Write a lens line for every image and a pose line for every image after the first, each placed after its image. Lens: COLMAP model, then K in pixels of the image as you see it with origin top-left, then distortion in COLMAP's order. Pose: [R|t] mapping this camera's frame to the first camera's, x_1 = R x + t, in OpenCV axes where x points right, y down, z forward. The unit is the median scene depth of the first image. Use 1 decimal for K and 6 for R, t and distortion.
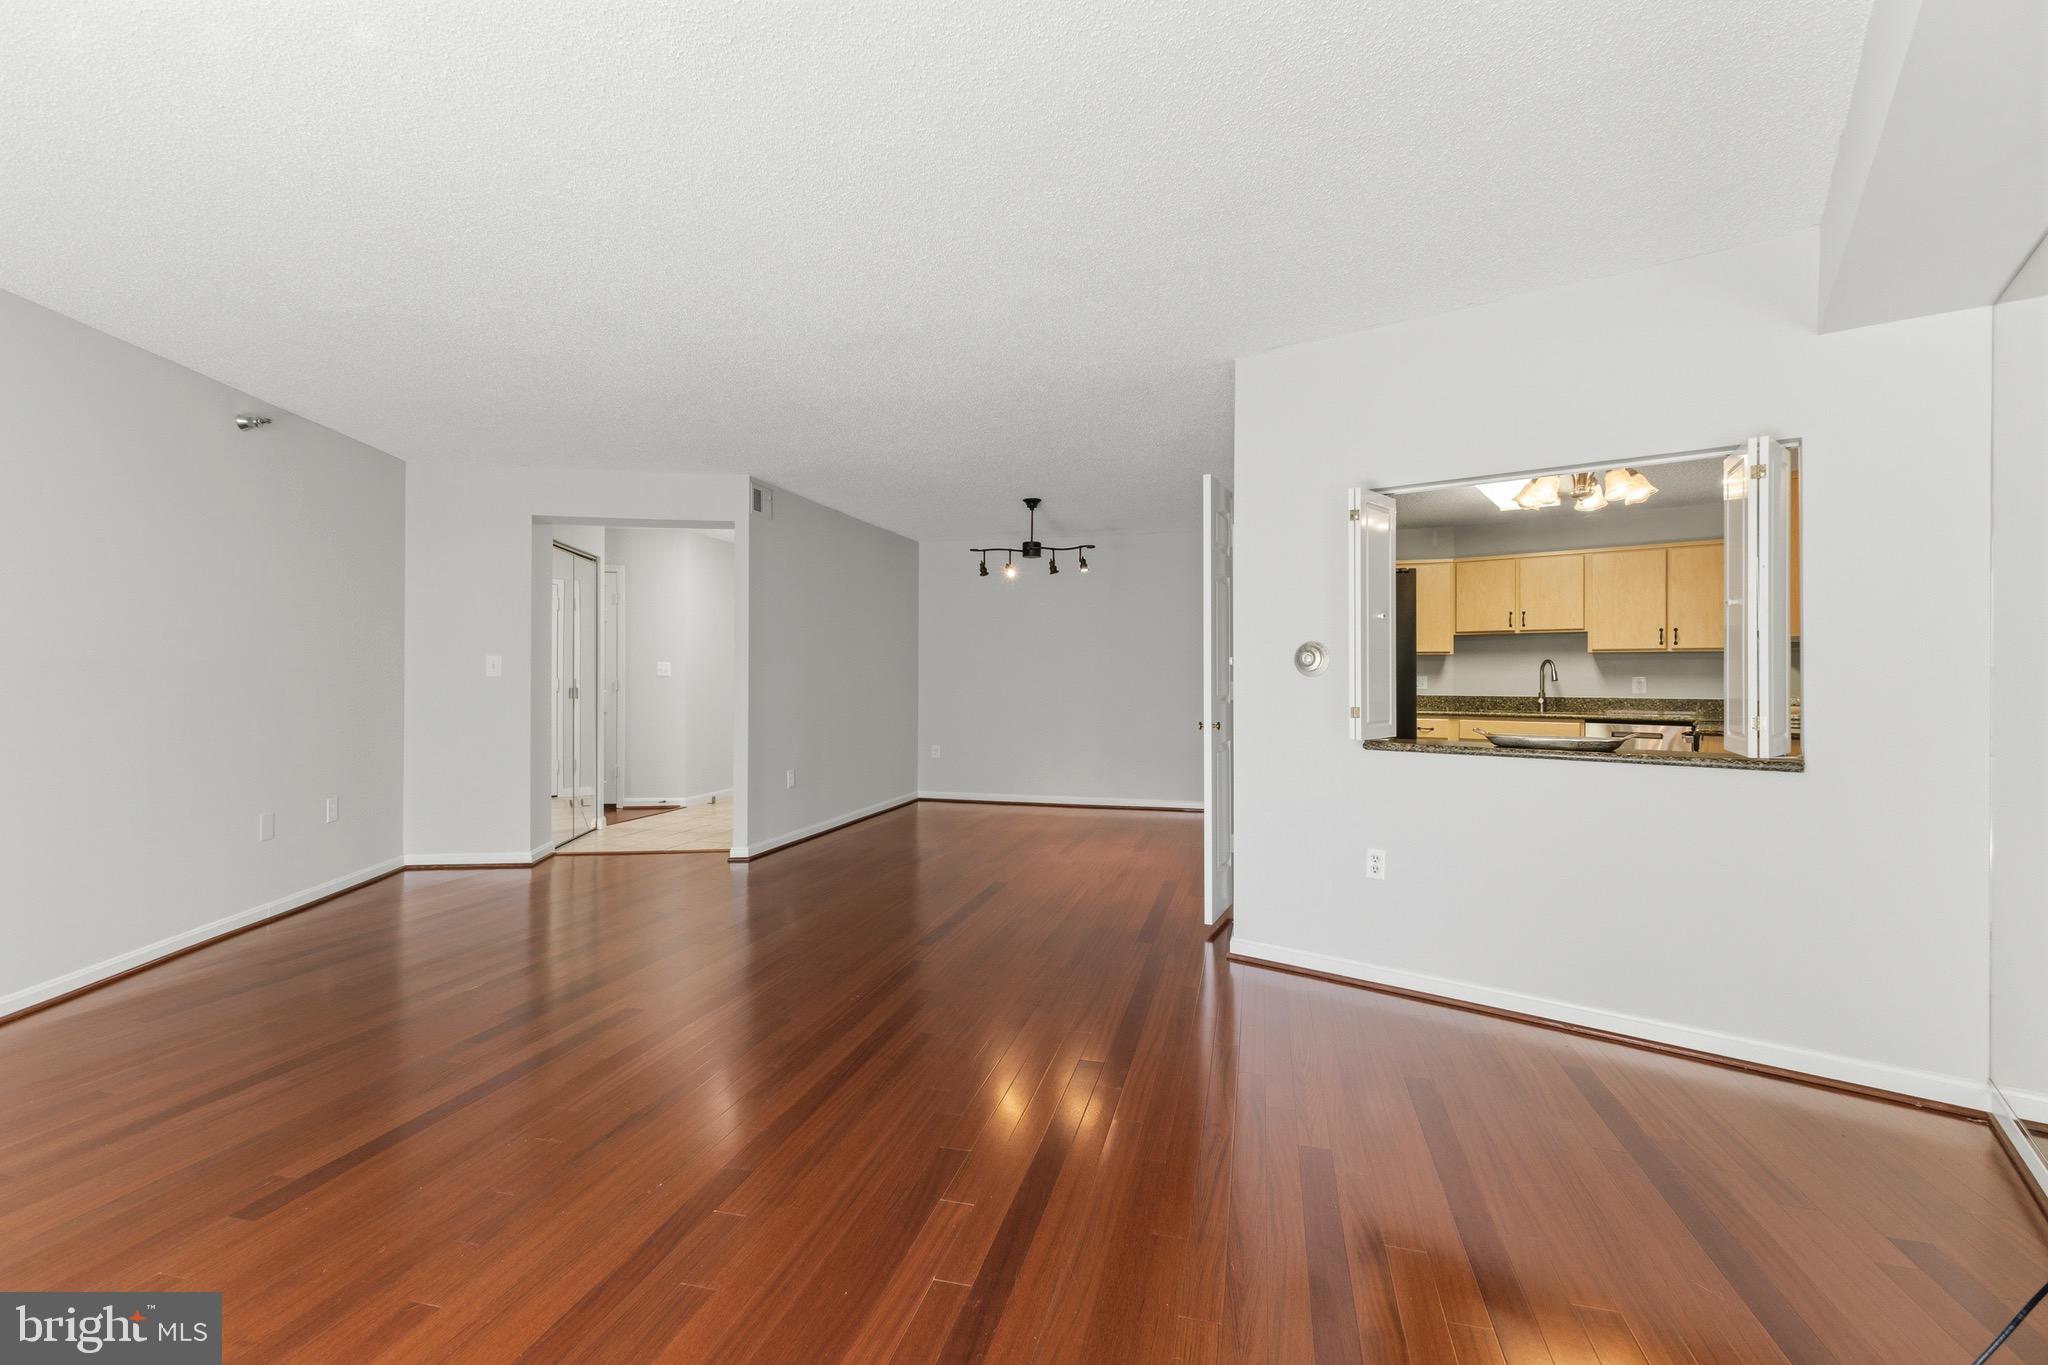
lens RADIAL K [[888.5, 0, 1022.3], [0, 888.5, 673.5], [0, 0, 1]] dist [0.010769, -0.000427]
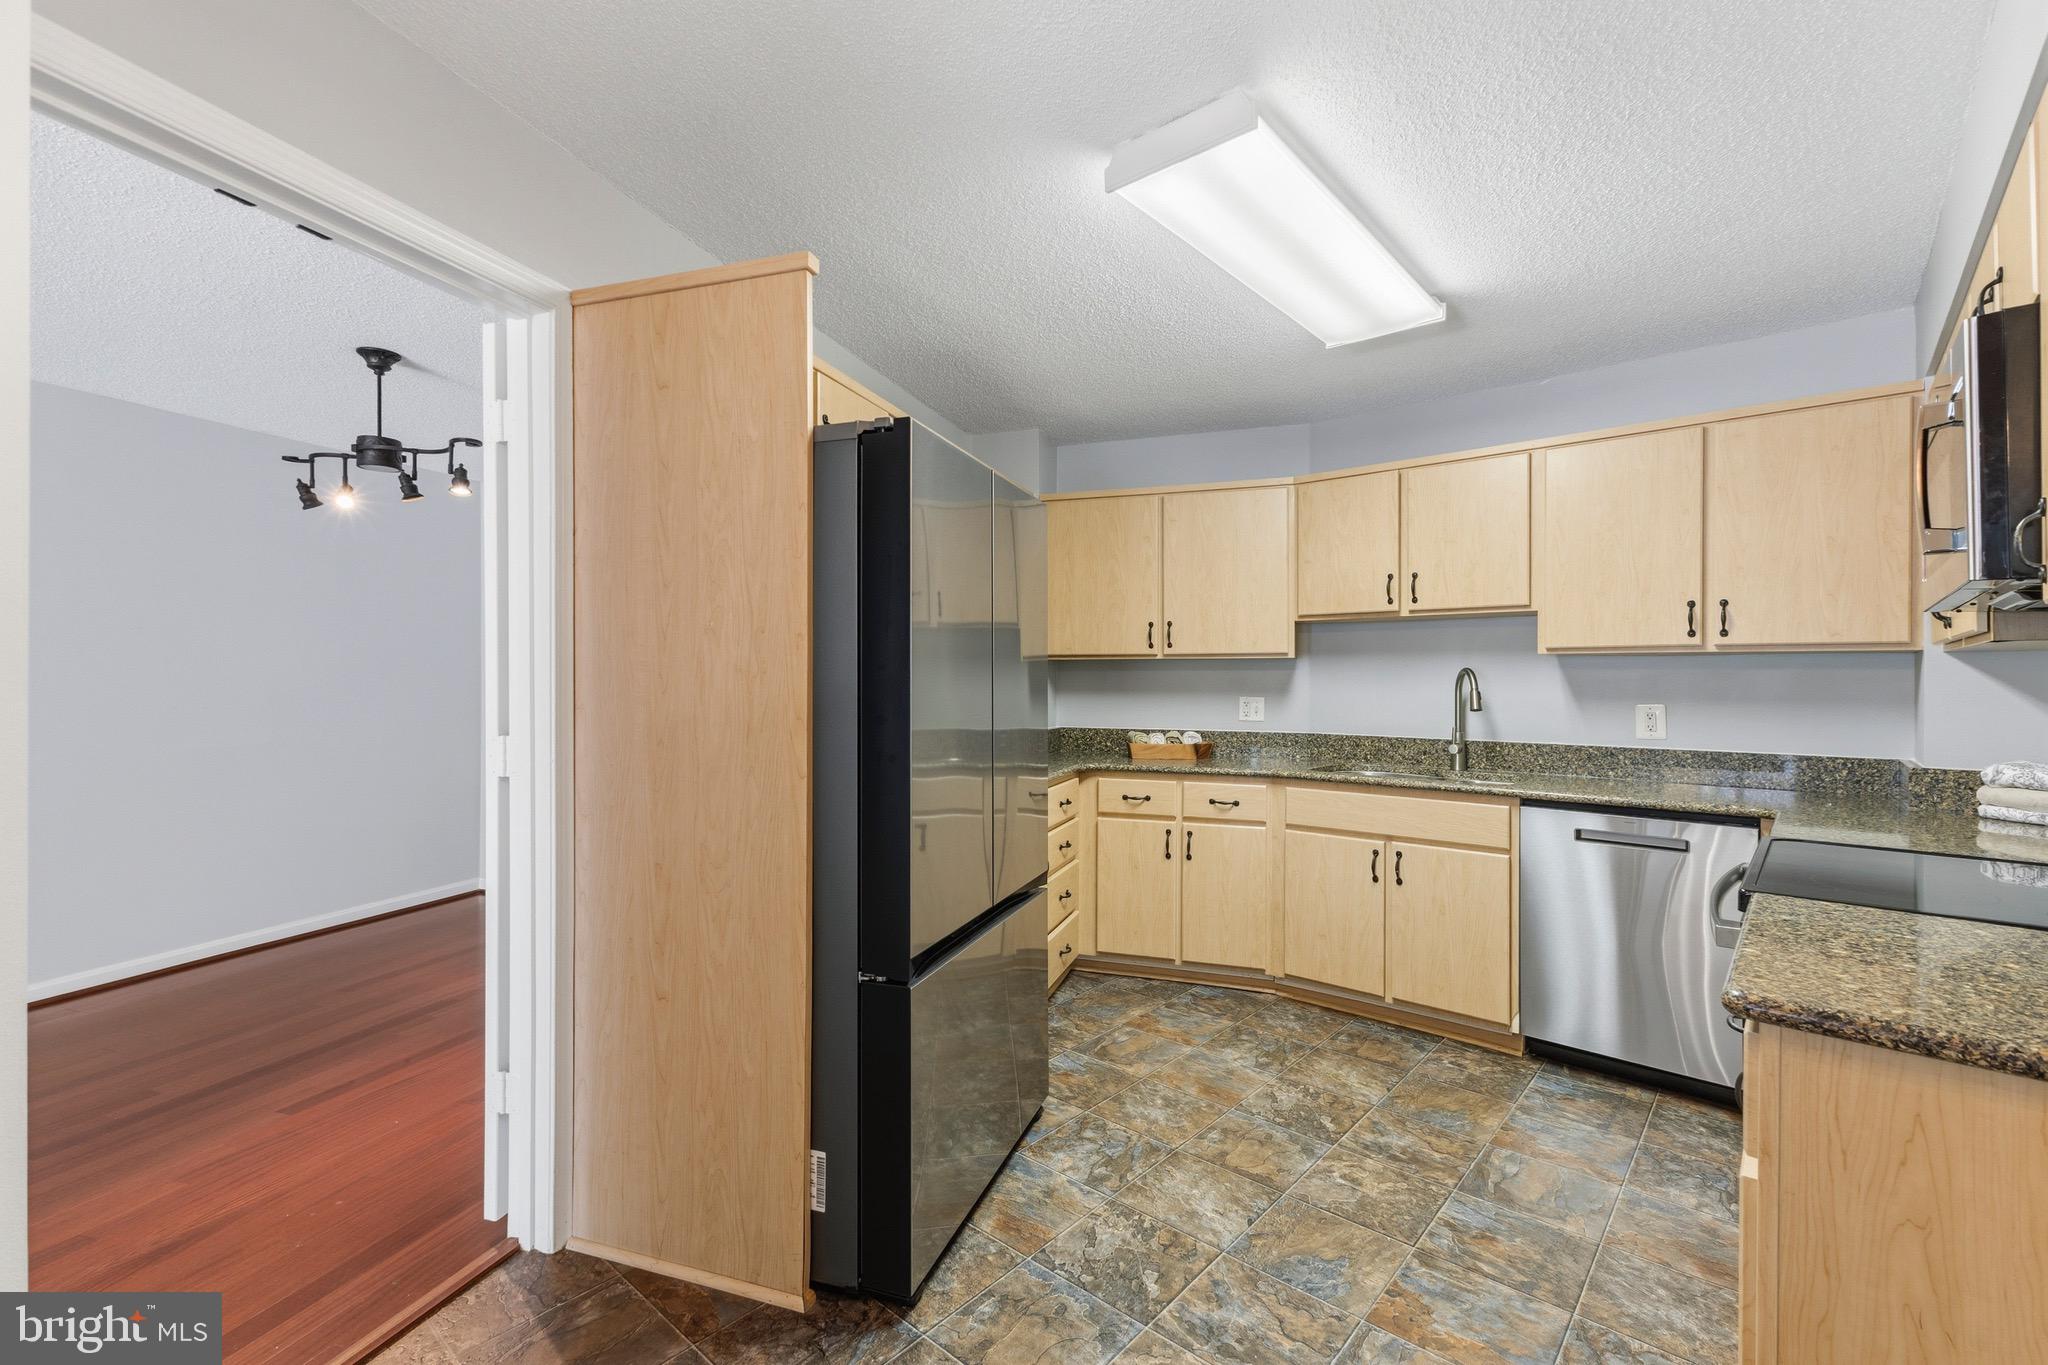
lens RADIAL K [[889.0, 0, 1027.9], [0, 889.0, 684.3], [0, 0, 1]] dist [0.010054, -0.000481]
pose [[0.997978, -0.002920, -0.063487, 0.399059], [0.003800, 0.999898, 0.013747, -0.015172], [0.063441, -0.013960, 0.997888, 0.513659]]
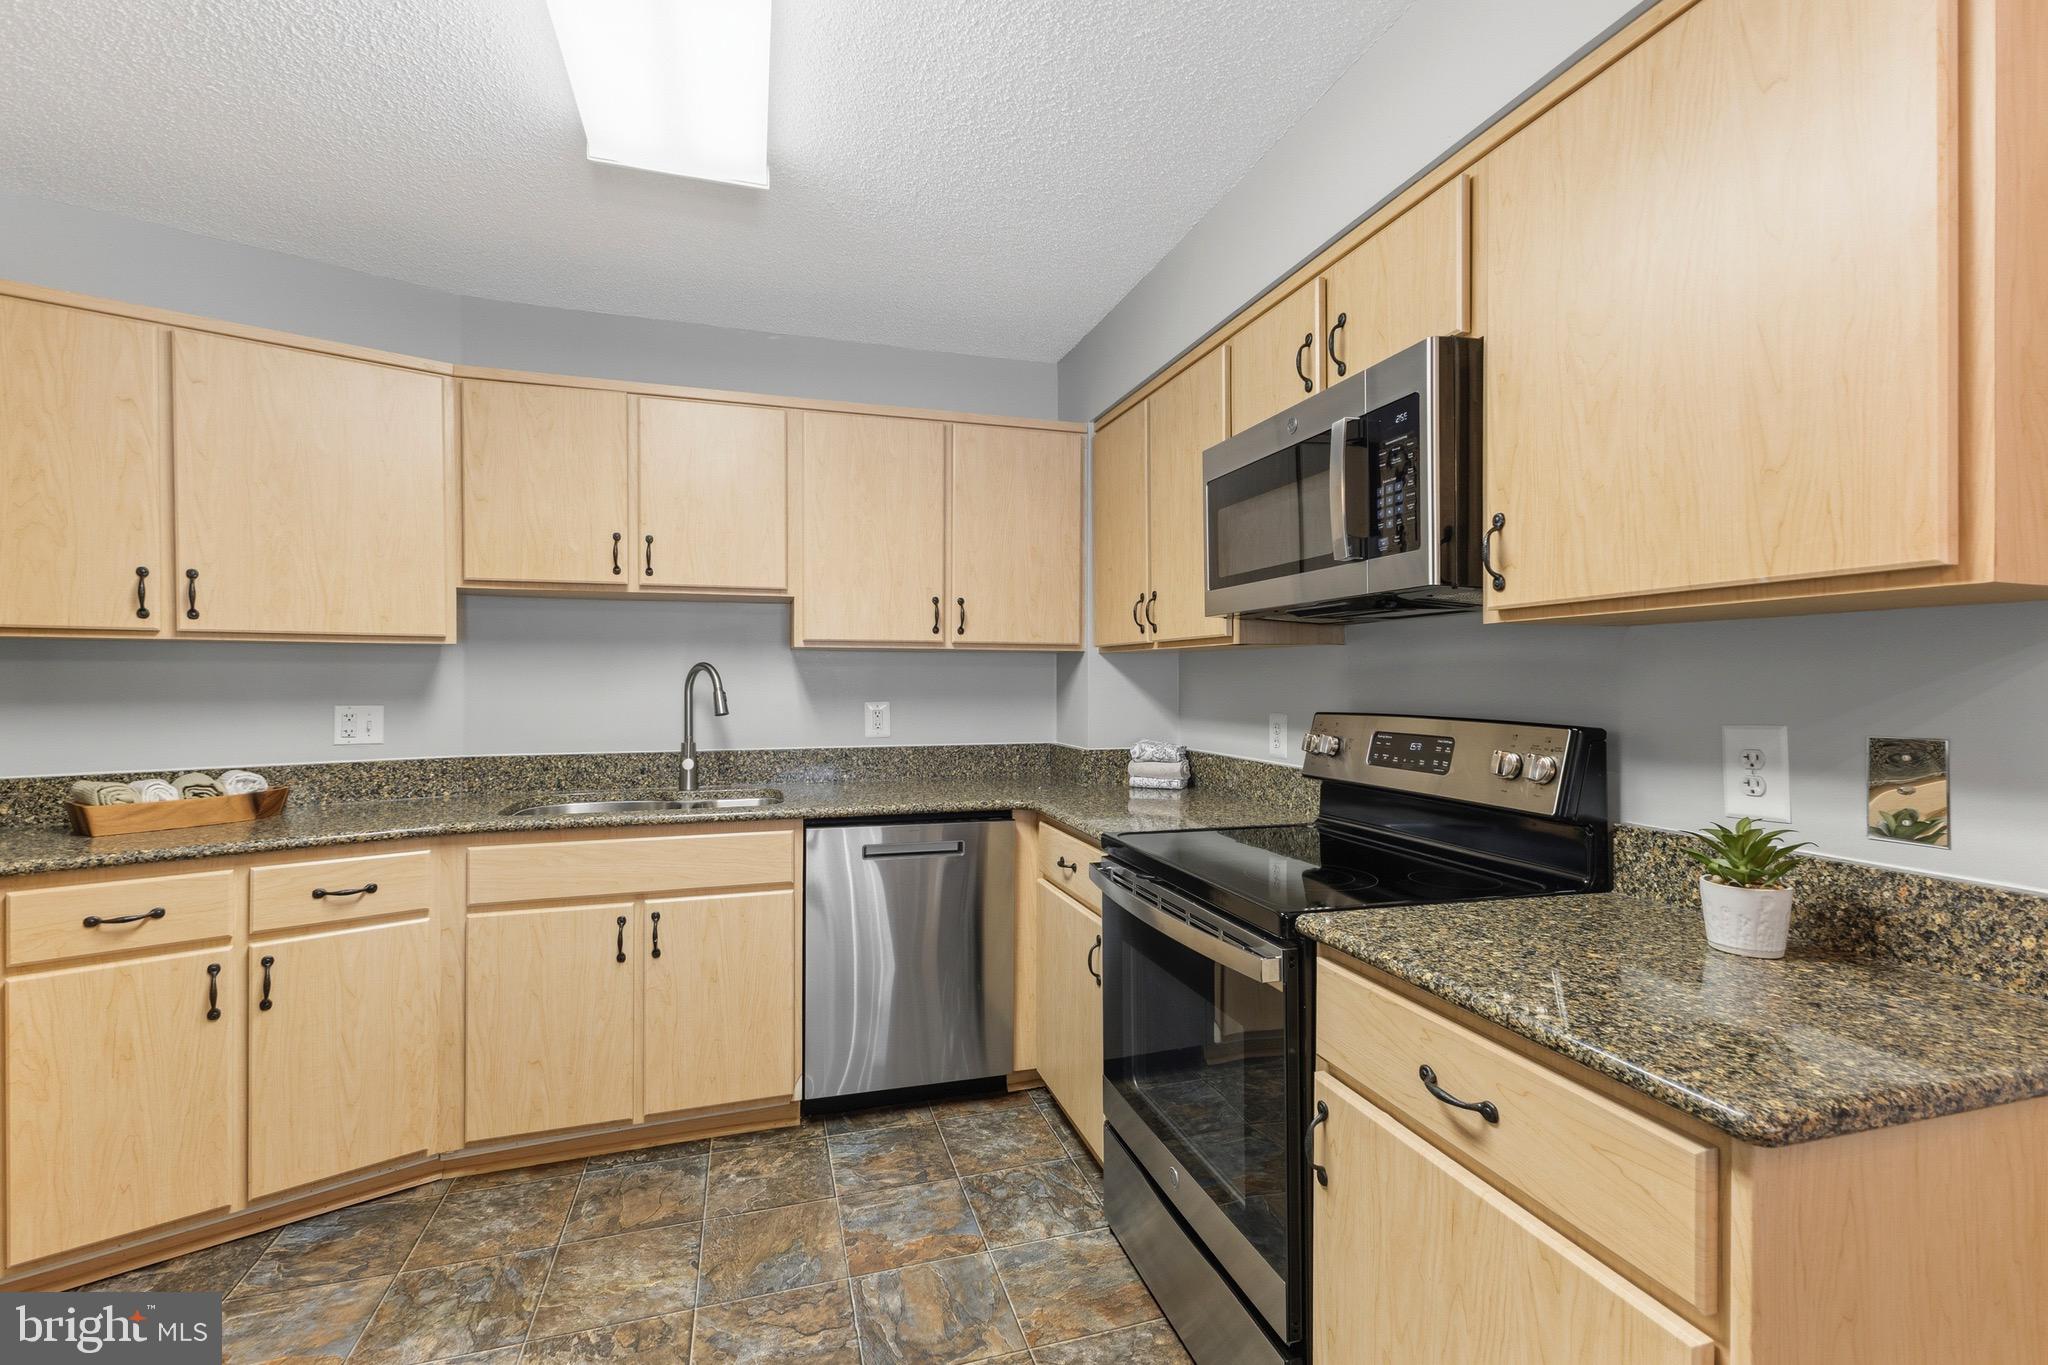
lens RADIAL K [[889.0, 0, 1027.9], [0, 889.0, 684.3], [0, 0, 1]] dist [0.010054, -0.000481]
pose [[0.580038, -0.013135, 0.814484, 0.367458], [-0.002709, 0.999833, 0.018054, -0.014276], [-0.814585, -0.012679, 0.579906, 0.687484]]
